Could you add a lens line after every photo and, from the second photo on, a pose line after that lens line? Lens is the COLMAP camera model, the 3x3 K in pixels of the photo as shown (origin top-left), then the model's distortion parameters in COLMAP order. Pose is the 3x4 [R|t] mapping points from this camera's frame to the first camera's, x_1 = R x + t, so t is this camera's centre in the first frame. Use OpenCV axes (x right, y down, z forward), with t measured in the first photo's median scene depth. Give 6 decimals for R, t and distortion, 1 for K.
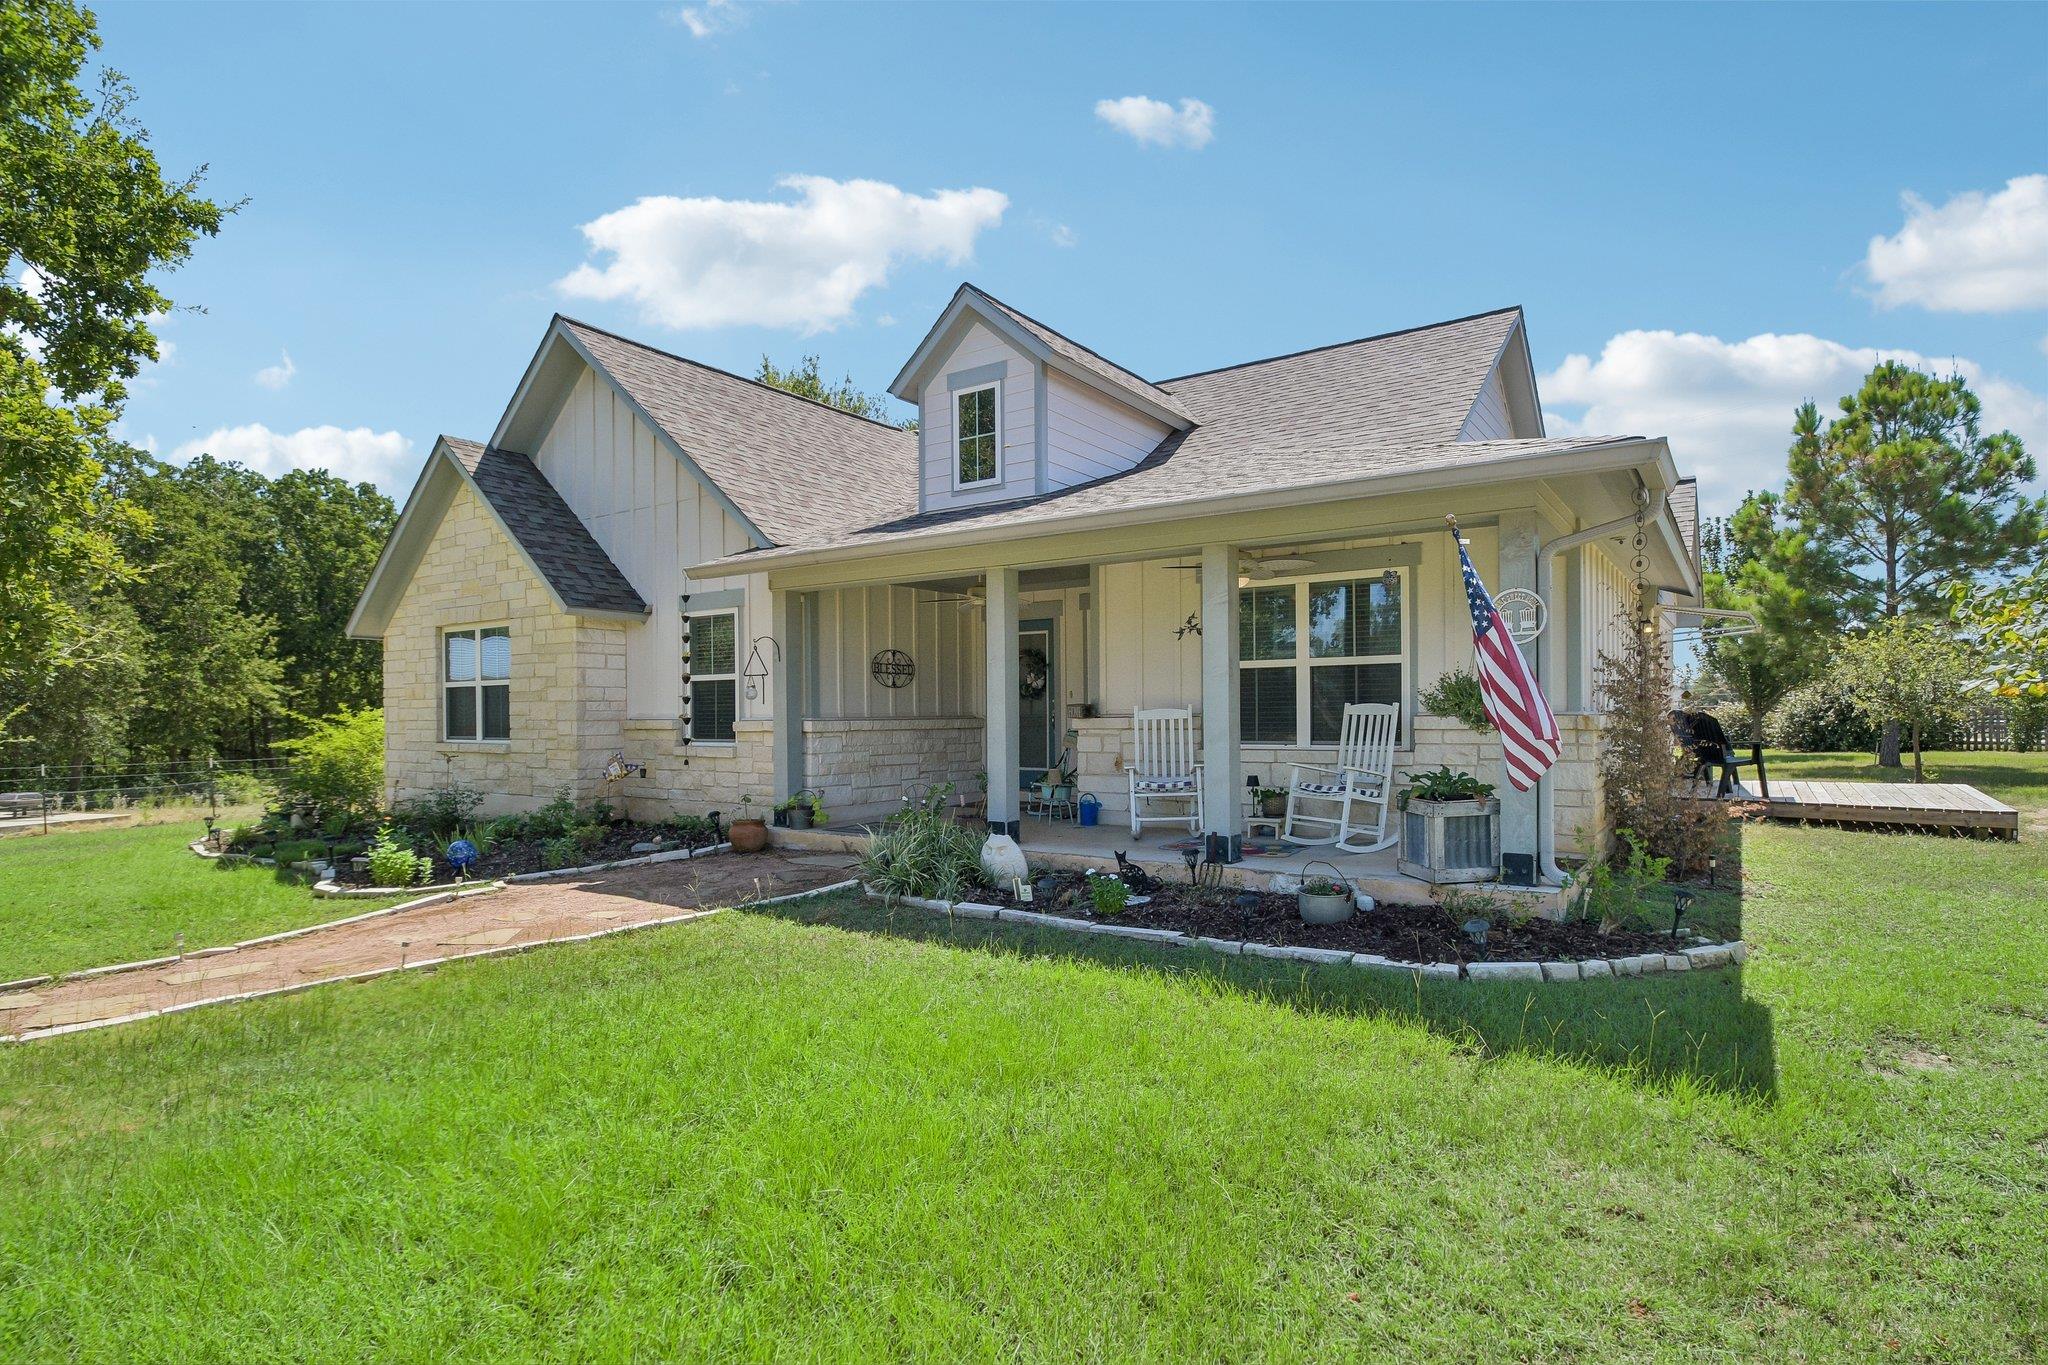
lens RADIAL K [[1043.2, 0, 1024.3], [0, 1043.2, 698.8], [0, 0, 1]] dist [-0.002687, -0.000428]
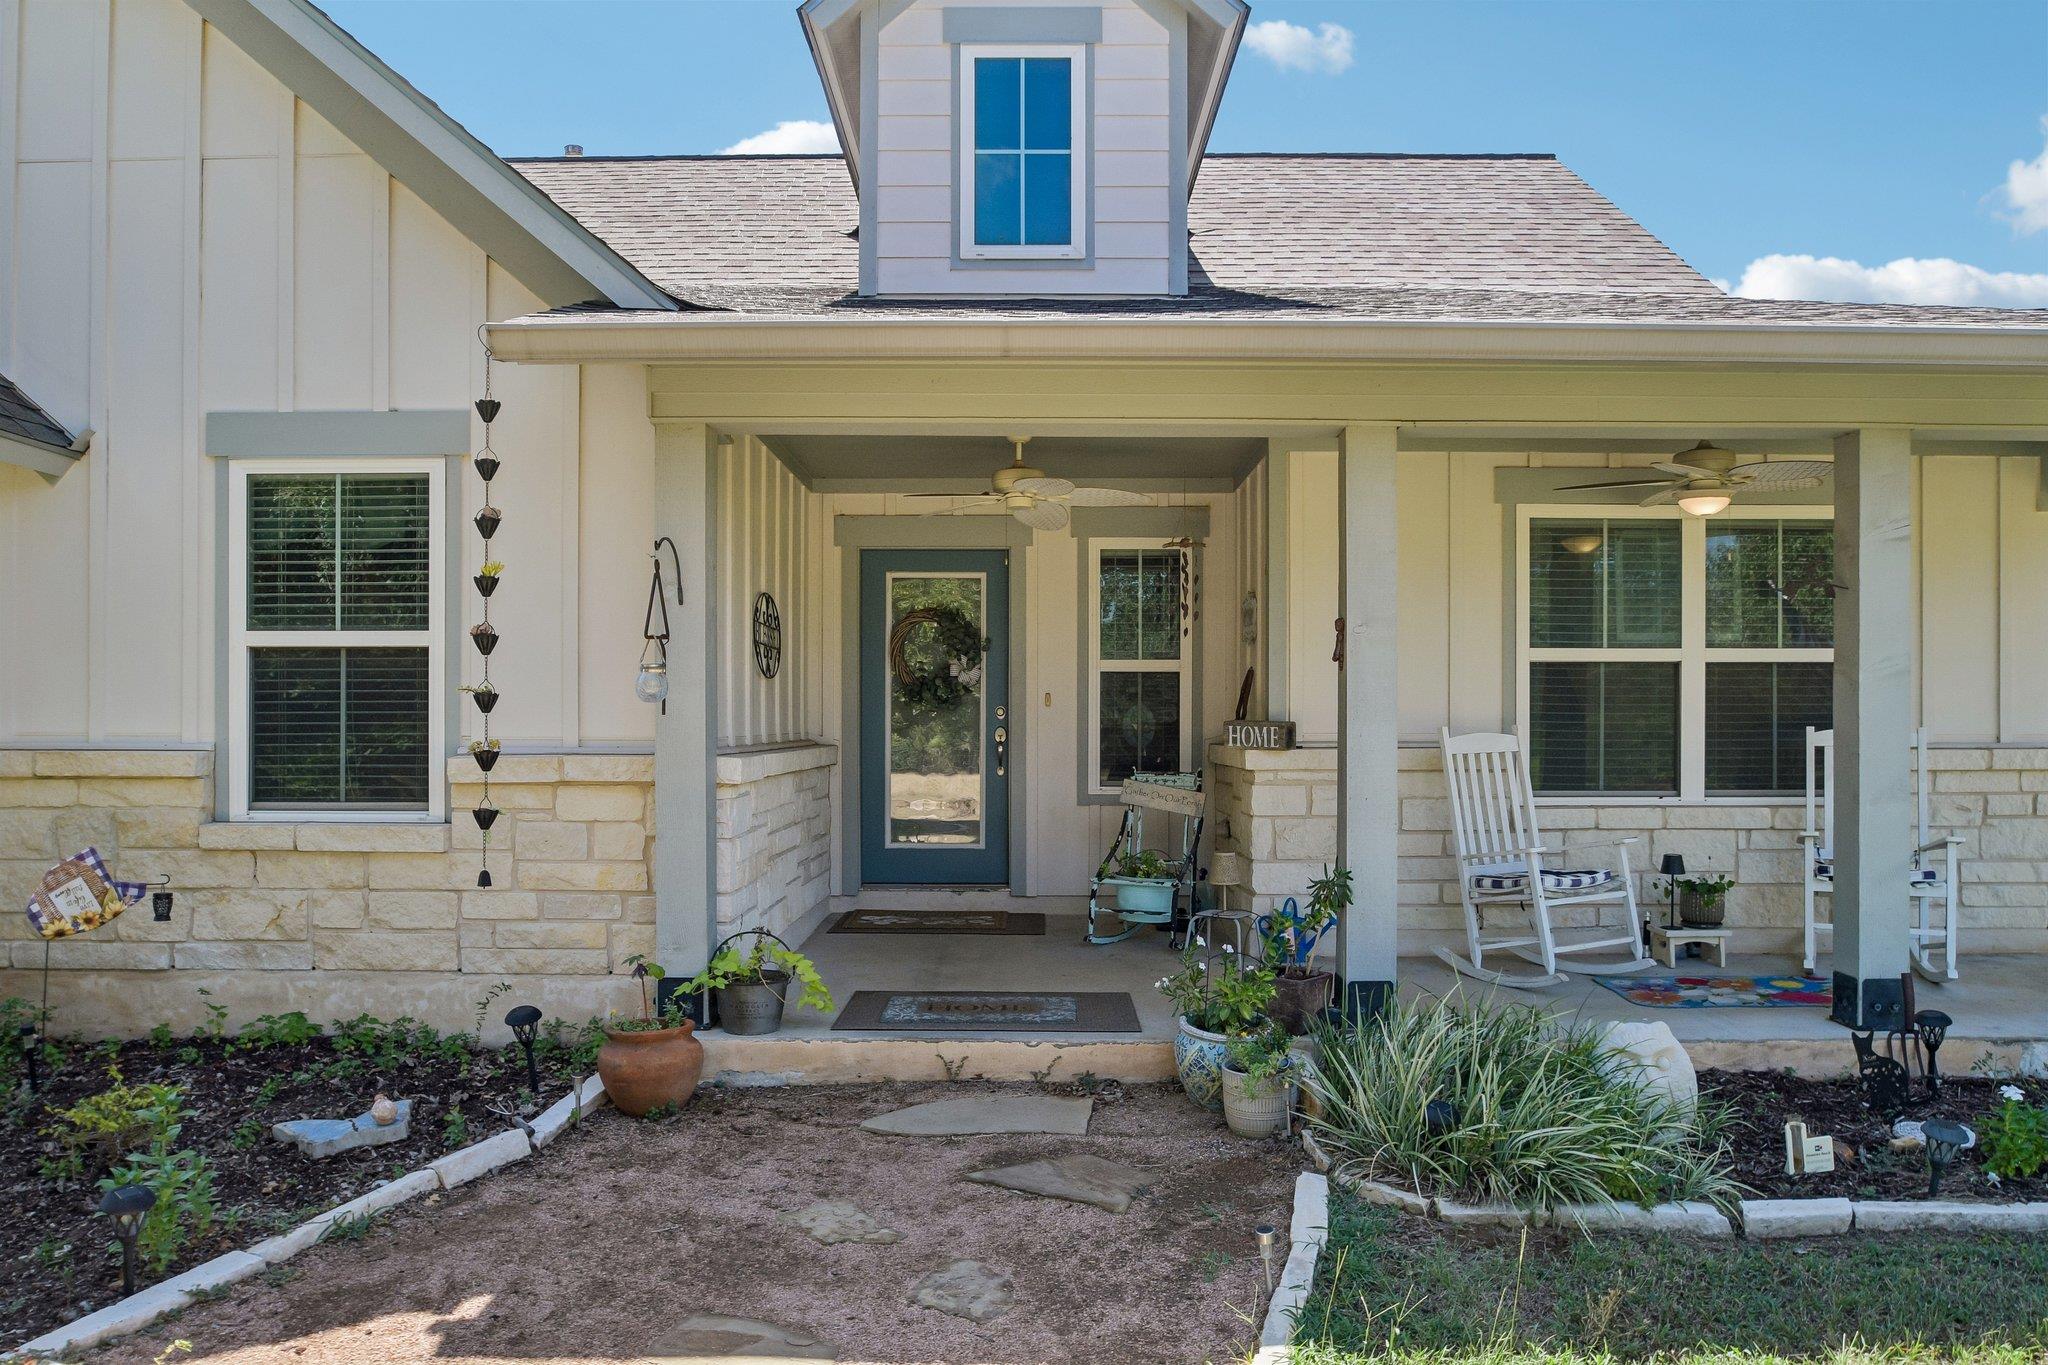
lens RADIAL K [[1493.0, 0, 1024.0], [0, 1493.0, 682.5], [0, 0, 1]] dist [-0.028756, 0.002271]
pose [[0.828480, 0.023628, 0.559520, -0.424626], [-0.014485, 0.999679, -0.020769, 0.003006], [-0.559831, 0.009102, 0.828557, 0.451951]]
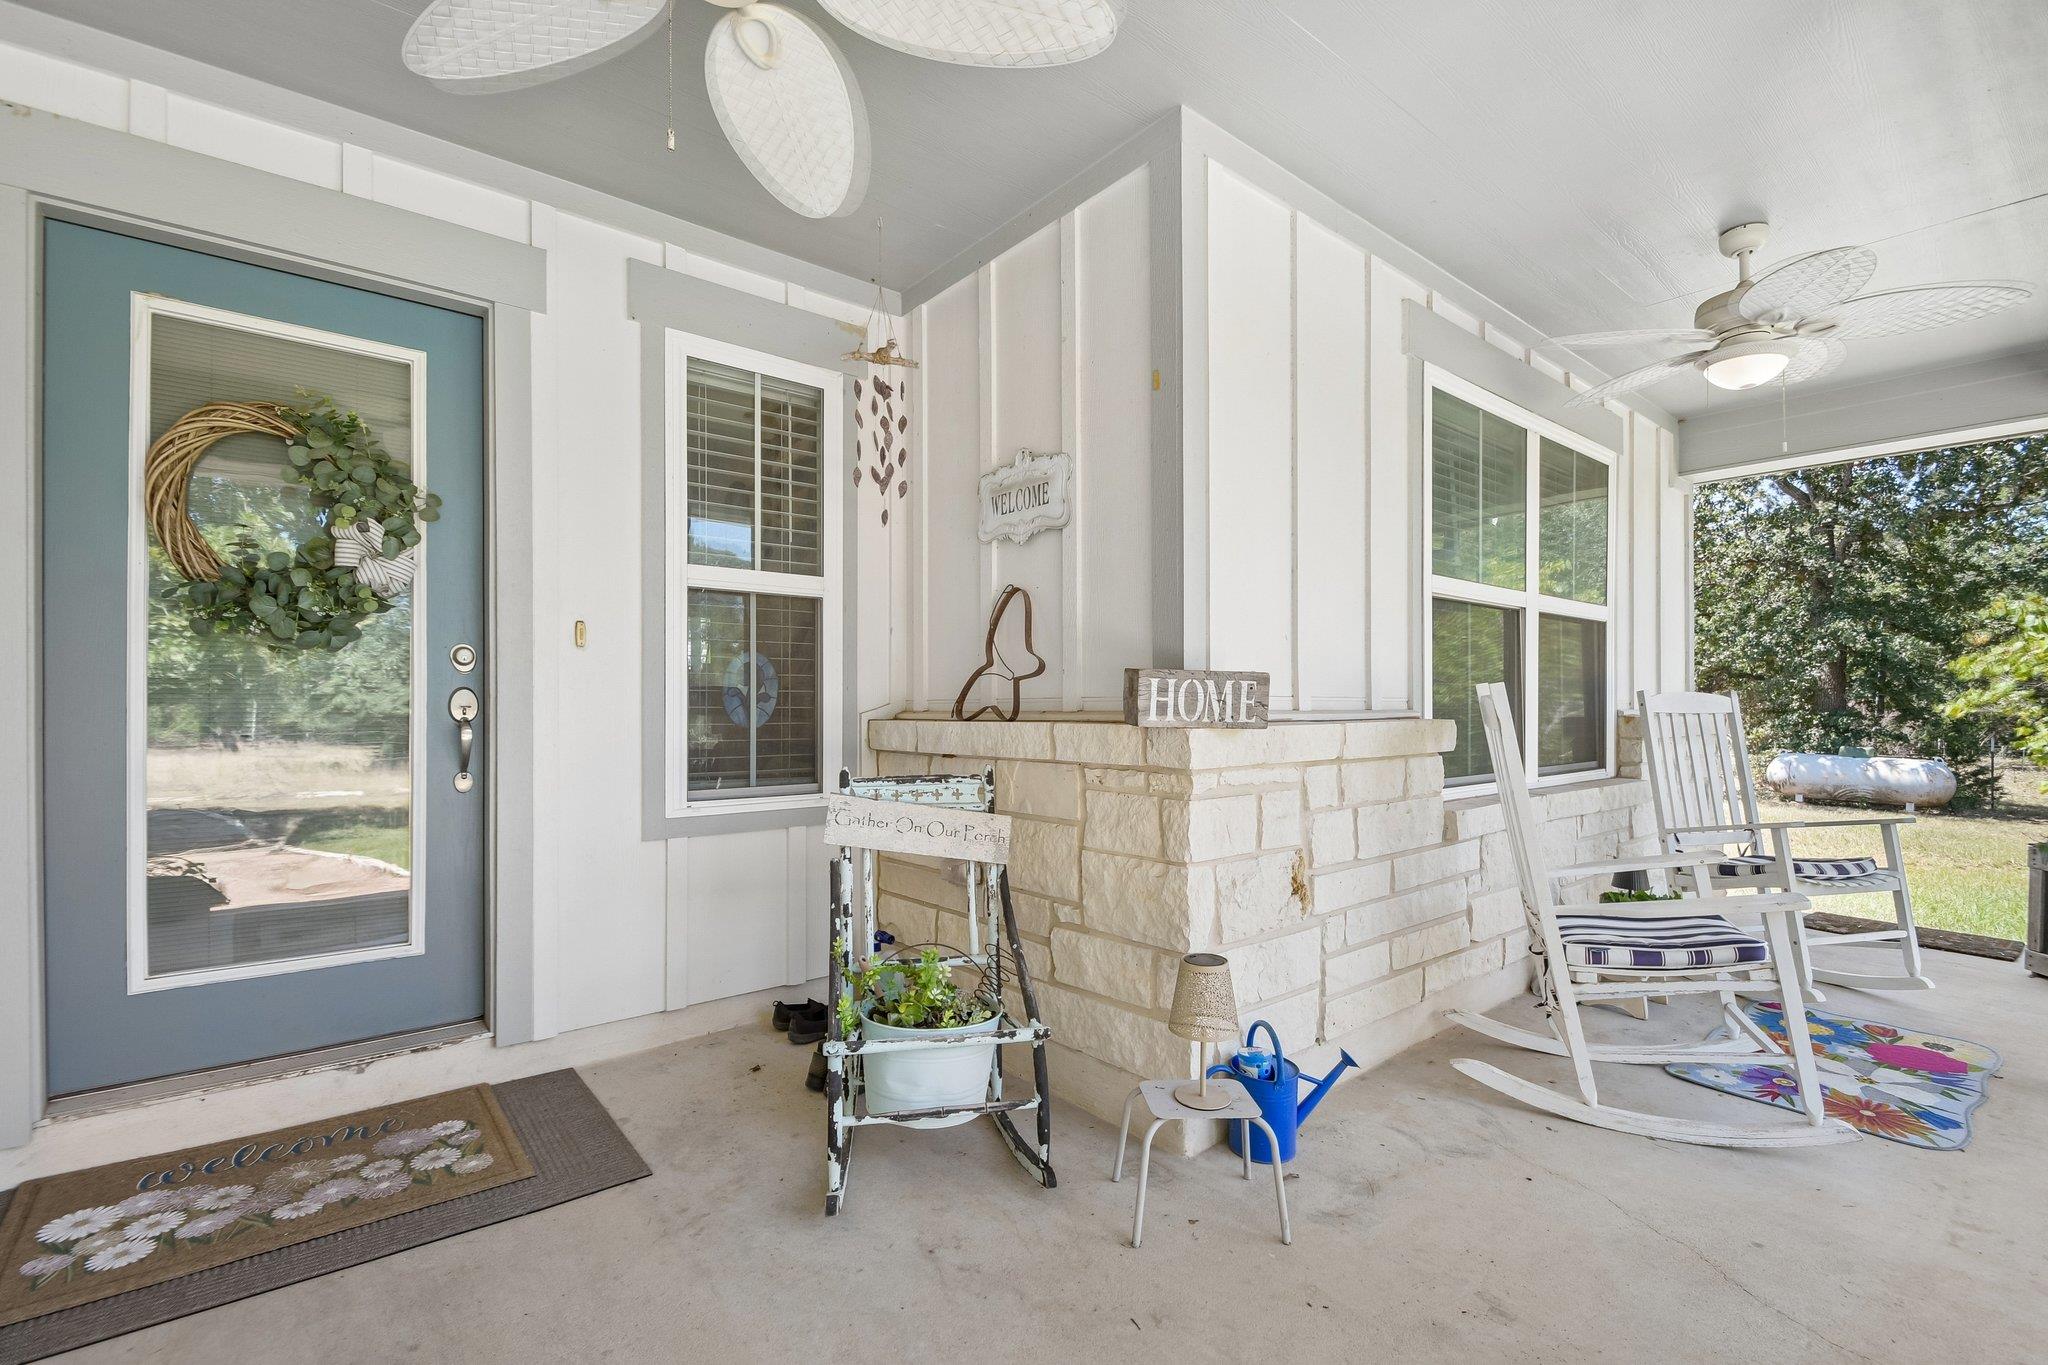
lens RADIAL K [[920.6, 0, 1023.7], [0, 920.6, 705.4], [0, 0, 1]] dist [-0.012493, -0.000138]
pose [[0.275288, 0.012571, 0.961280, -0.158160], [-0.013342, 0.999868, -0.009255, 0.015579], [-0.961269, -0.010278, 0.275420, 0.944097]]
